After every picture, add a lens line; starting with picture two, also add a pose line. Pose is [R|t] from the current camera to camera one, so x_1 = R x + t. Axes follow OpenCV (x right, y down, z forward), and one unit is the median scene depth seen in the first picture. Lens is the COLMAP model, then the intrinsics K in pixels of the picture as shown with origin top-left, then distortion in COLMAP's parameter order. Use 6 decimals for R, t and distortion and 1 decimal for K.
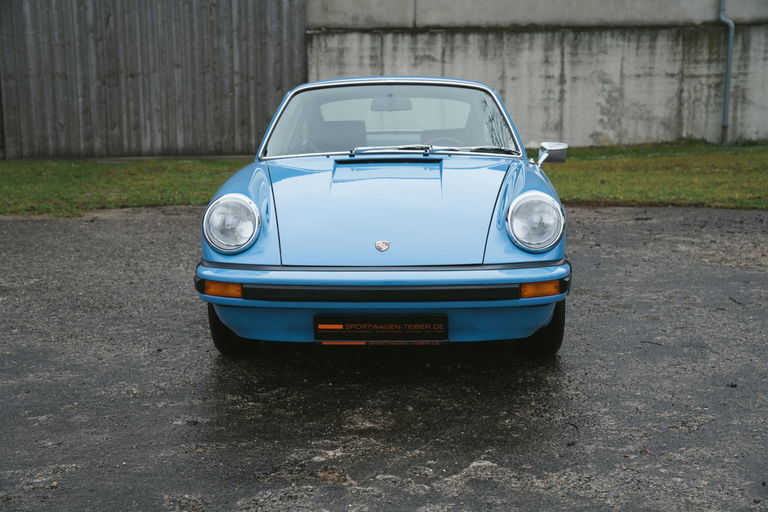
lens RADIAL K [[1179.5, 0, 397.5], [0, 1179.5, 259.5], [0, 0, 1]] dist [0.285064, 0.000000]
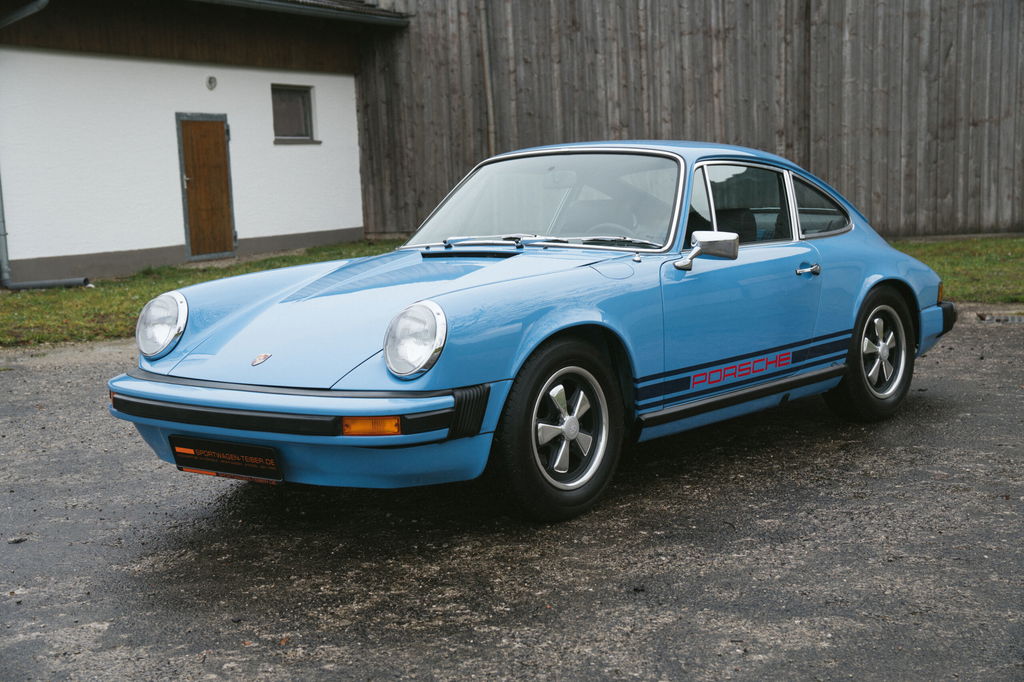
lens RADIAL K [[1572.7, 0, 502.5], [0, 1572.7, 343.0], [0, 0, 1]] dist [0.285064, 0.000000]
pose [[0.770142, 0.048411, -0.636032, 0.195534], [-0.057268, 0.998337, 0.006645, -0.009547], [0.635296, 0.031307, 0.771634, 0.059732]]
